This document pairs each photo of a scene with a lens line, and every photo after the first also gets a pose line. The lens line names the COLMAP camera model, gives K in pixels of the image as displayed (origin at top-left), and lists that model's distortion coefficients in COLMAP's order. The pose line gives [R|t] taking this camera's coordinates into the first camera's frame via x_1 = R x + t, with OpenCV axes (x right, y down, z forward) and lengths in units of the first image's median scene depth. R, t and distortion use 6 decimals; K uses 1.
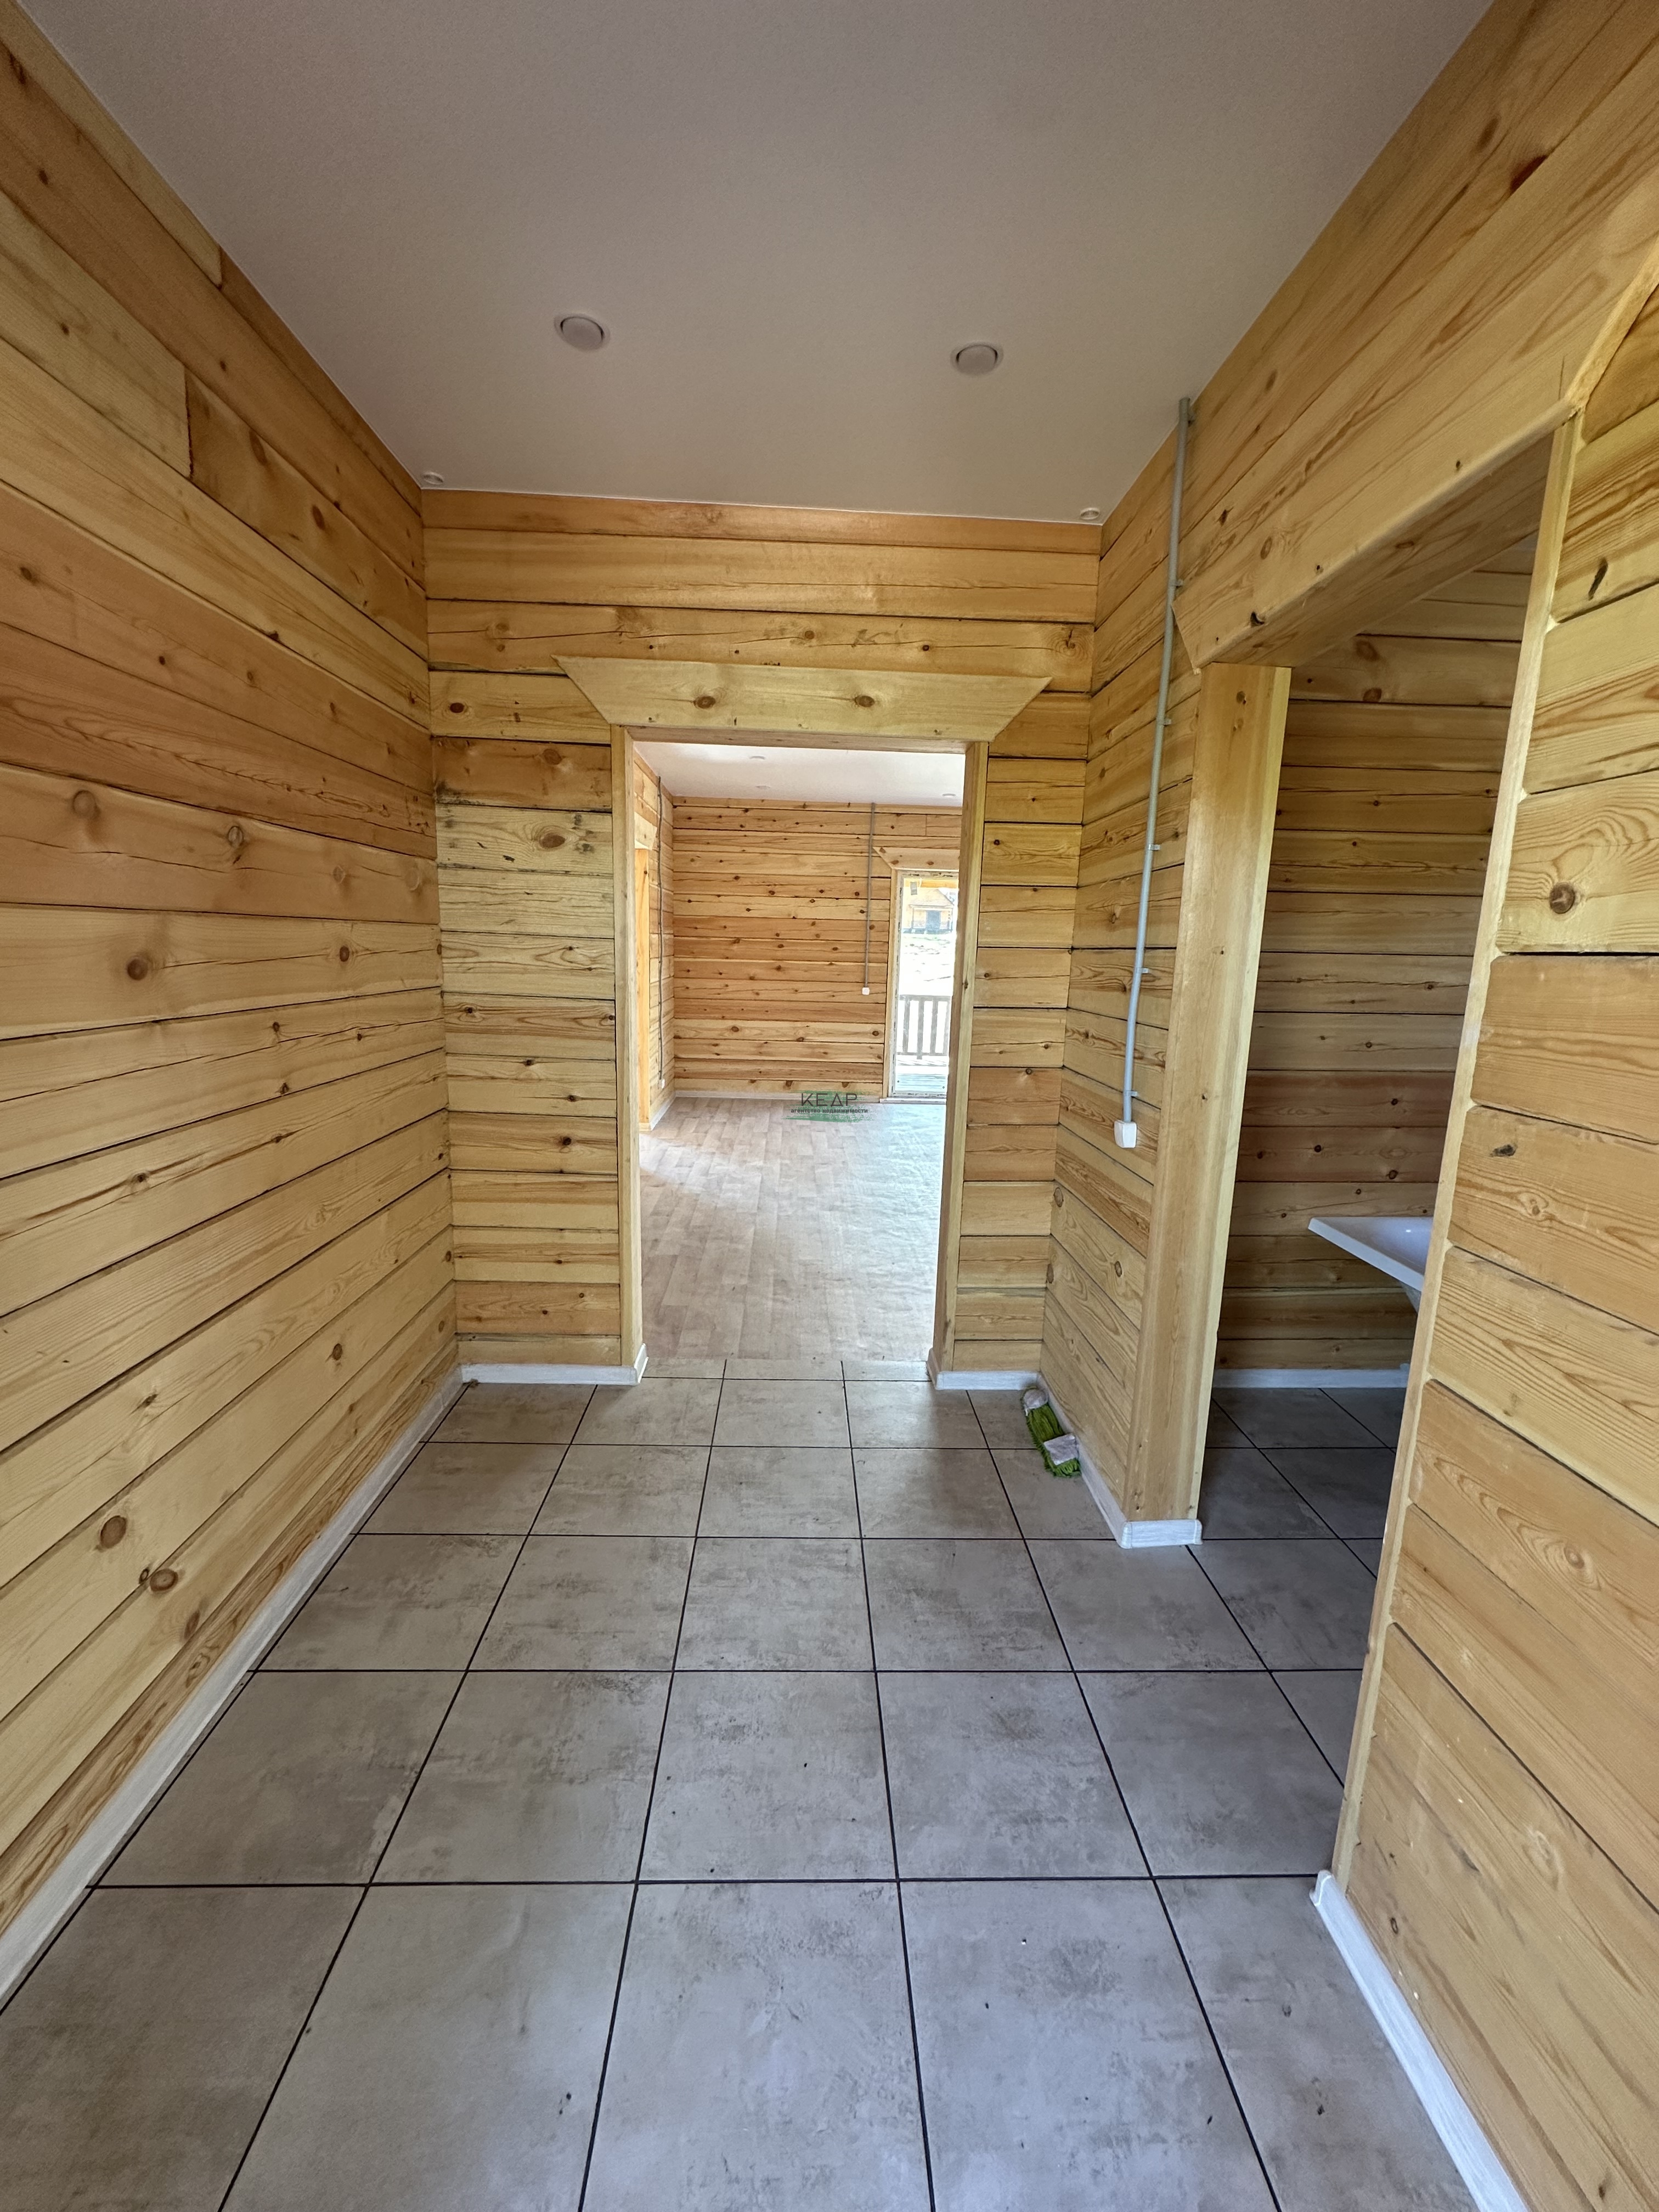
lens RADIAL K [[893.0, 0, 825.8], [0, 893.0, 1098.5], [0, 0, 1]] dist [-0.003209, 0.000411]
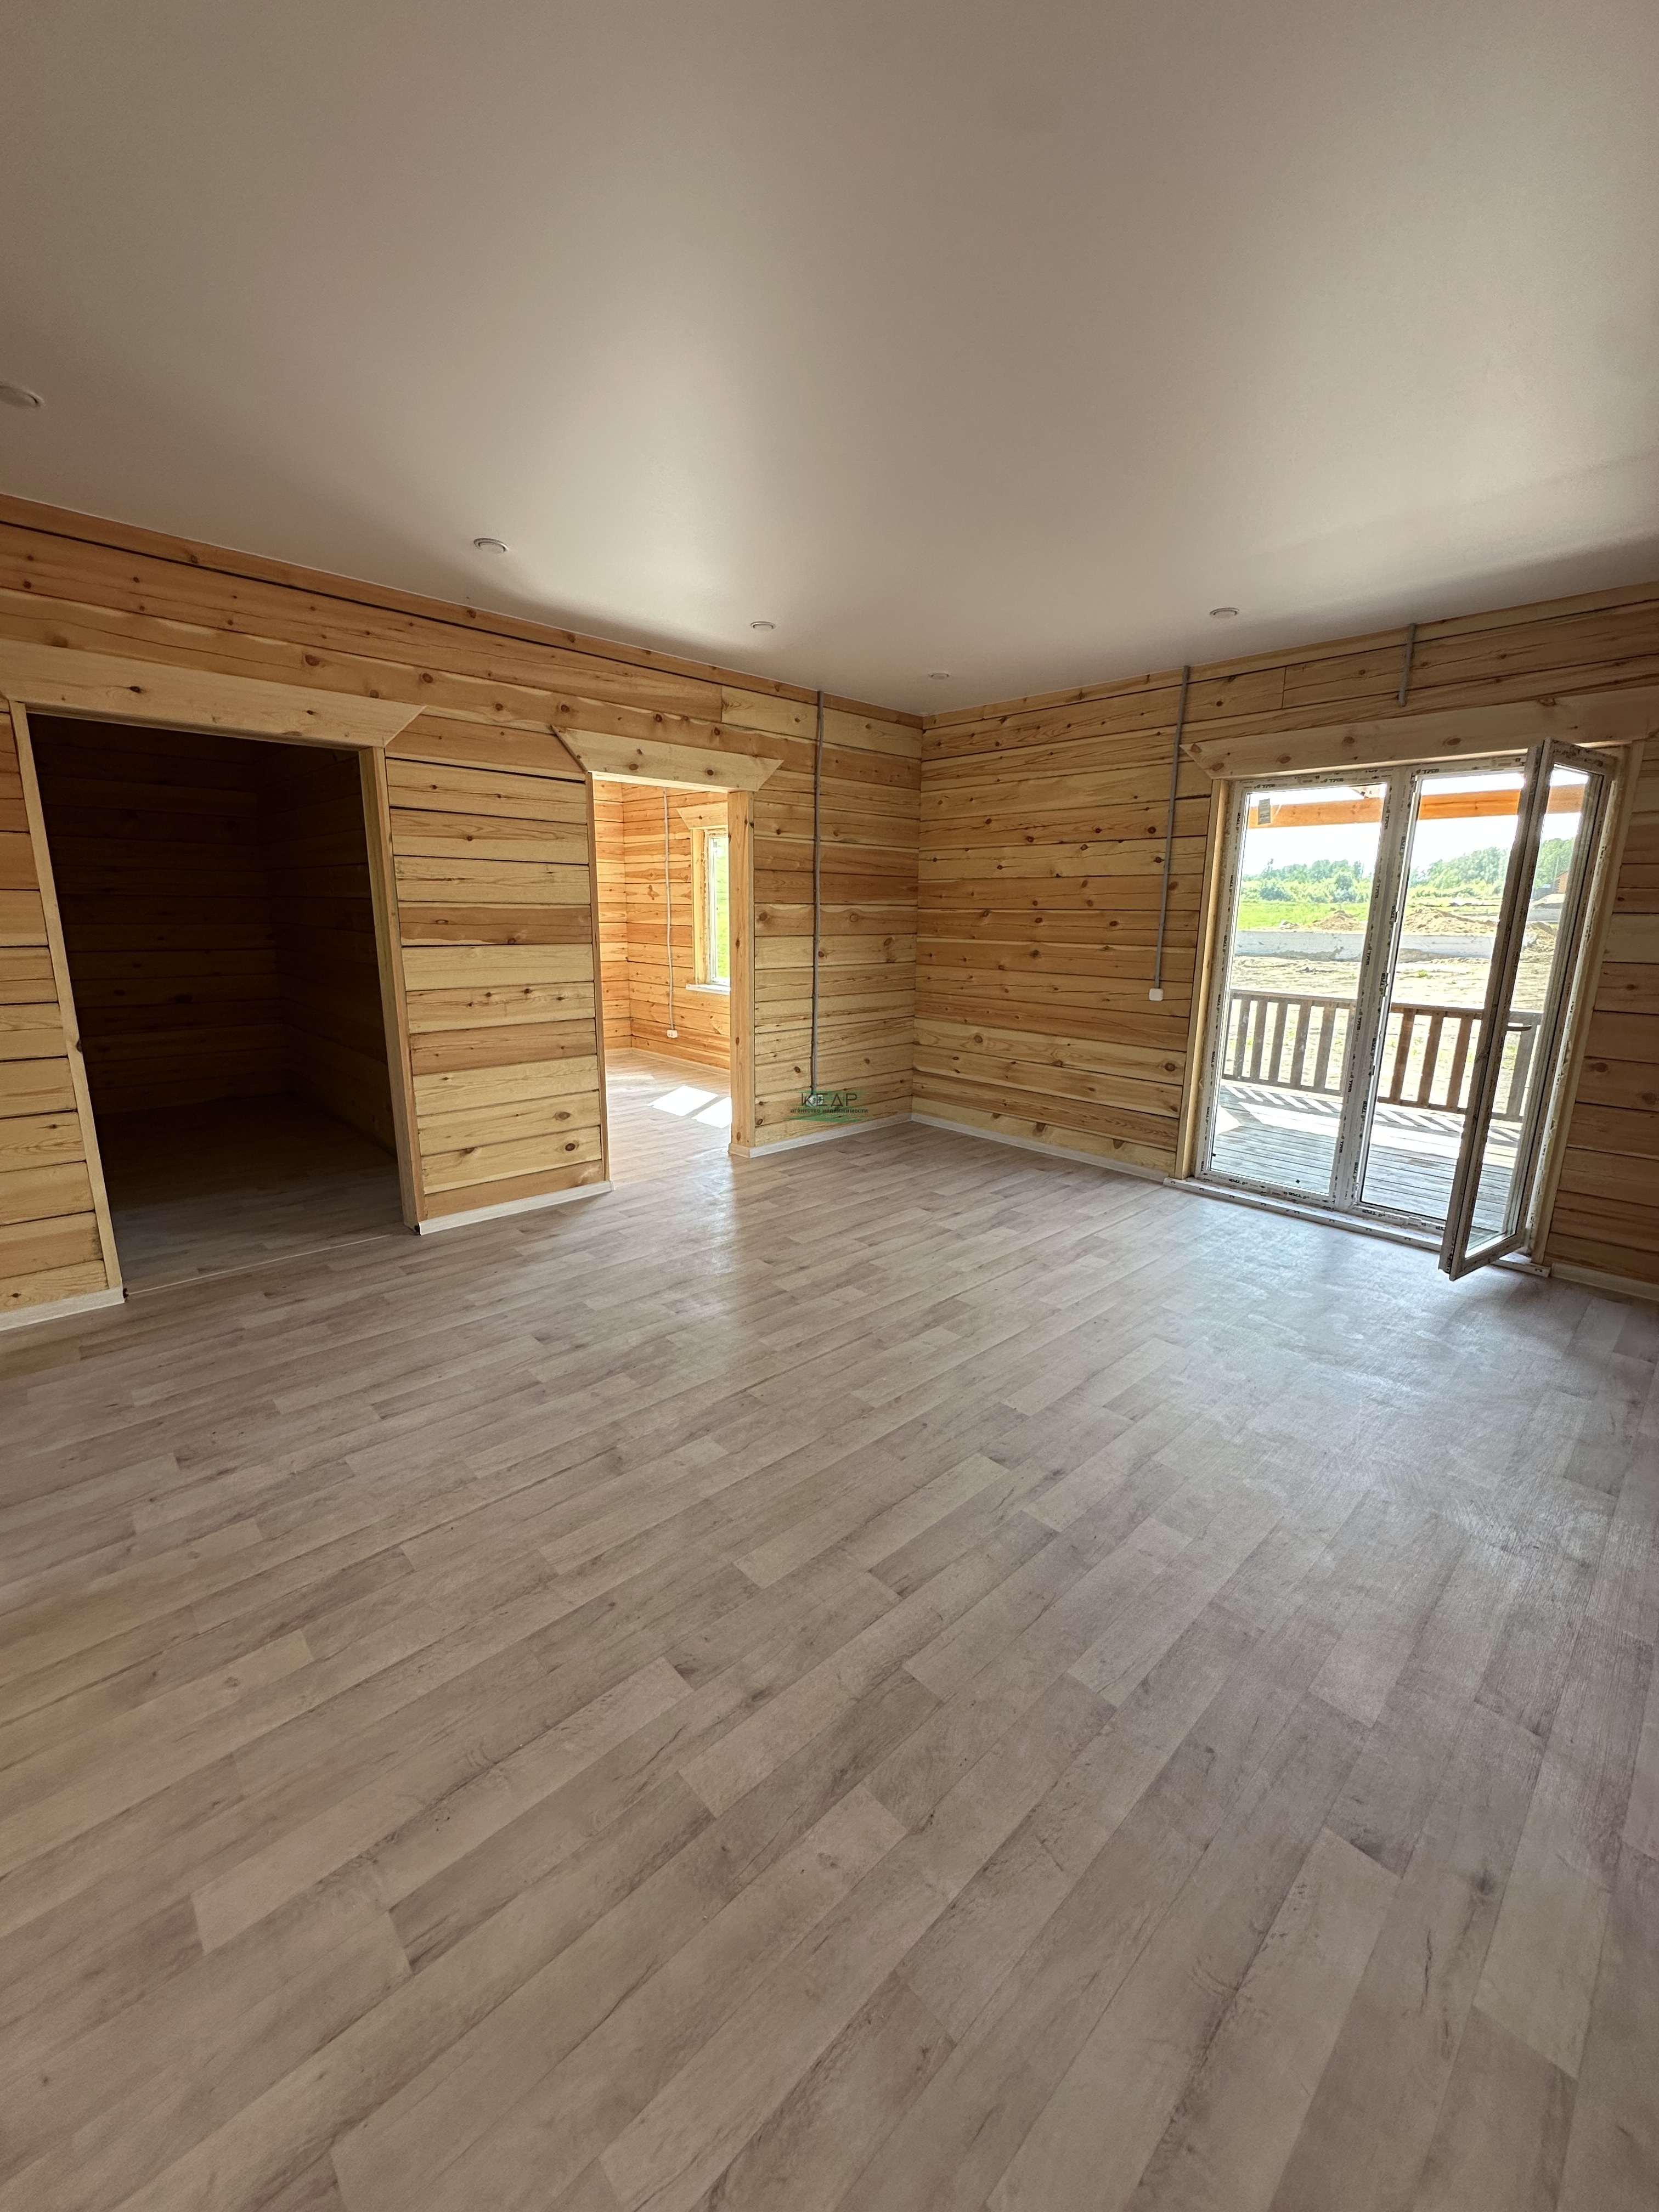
lens RADIAL K [[893.0, 0, 828.9], [0, 893.0, 1096.4], [0, 0, 1]] dist [-0.003209, 0.000411]
pose [[0.651969, 0.135799, -0.745986, 0.362154], [-0.122949, 0.989745, 0.072719, -0.071090], [0.748211, 0.044307, 0.661979, 0.456445]]
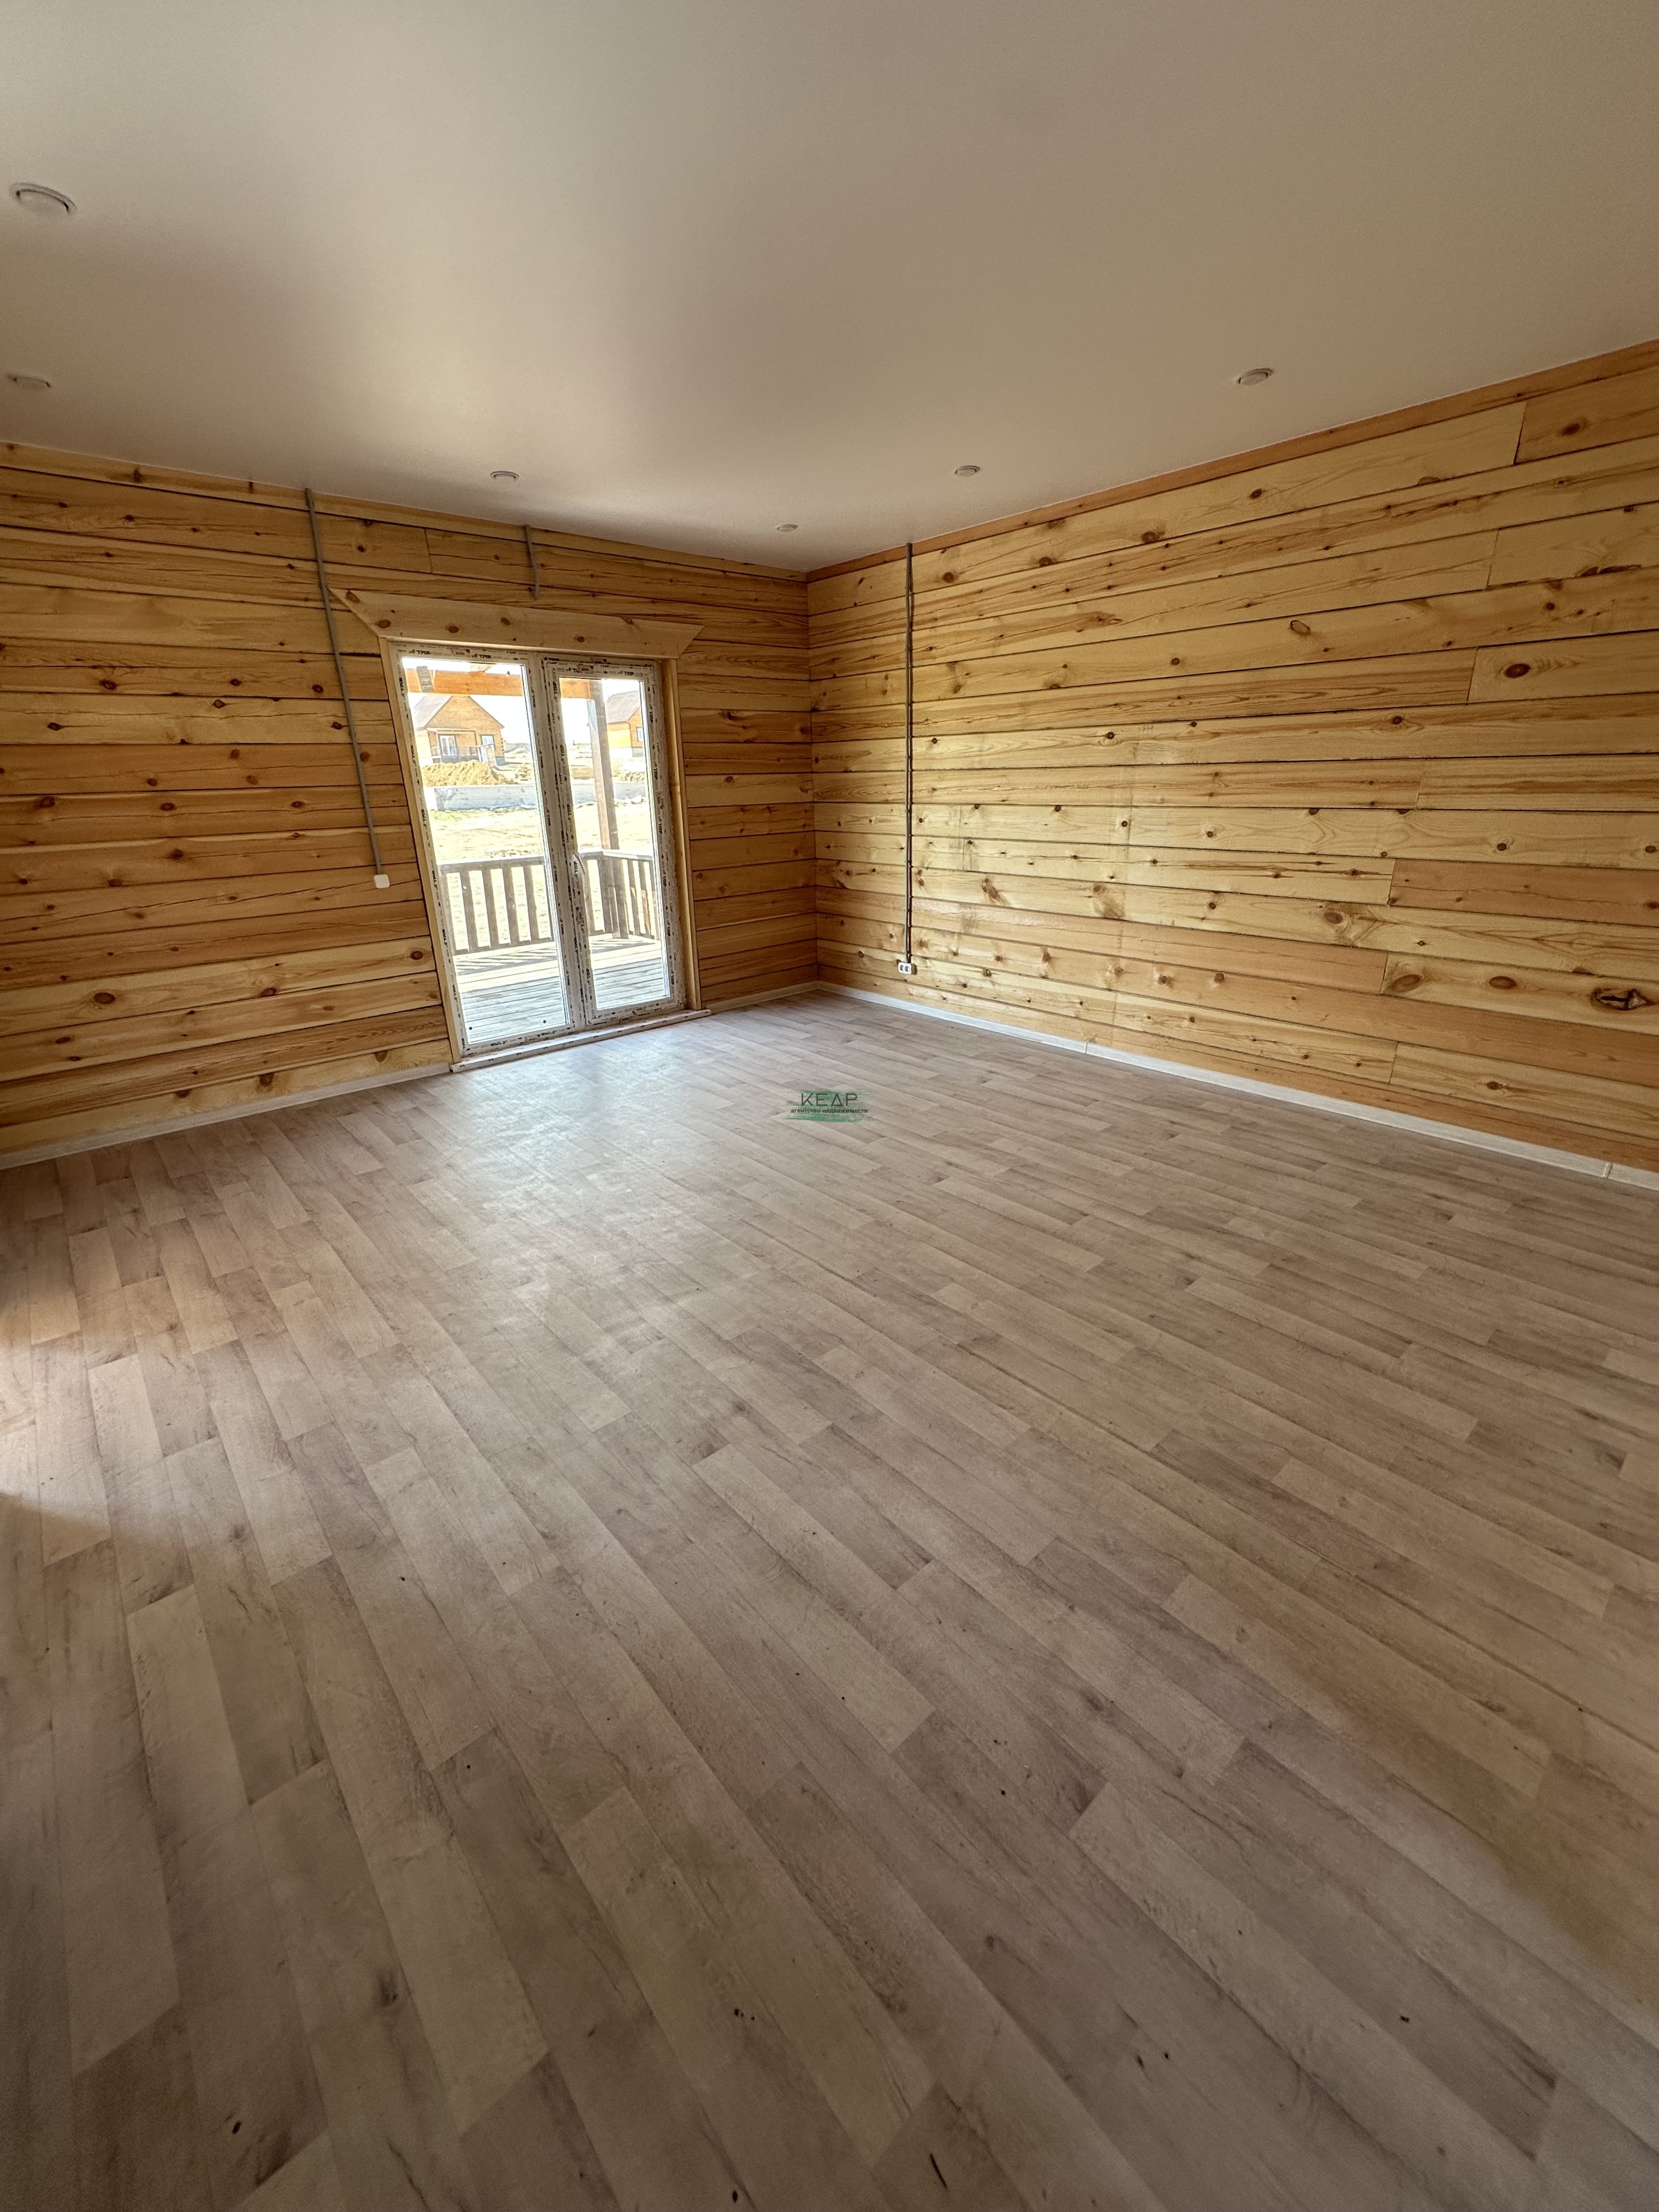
lens RADIAL K [[893.0, 0, 837.2], [0, 893.0, 1098.8], [0, 0, 1]] dist [-0.003209, 0.000411]
pose [[0.768278, -0.263464, 0.583383, -0.095248], [0.152251, 0.960427, 0.233237, -0.079307], [-0.621746, -0.090371, 0.777988, 0.404102]]
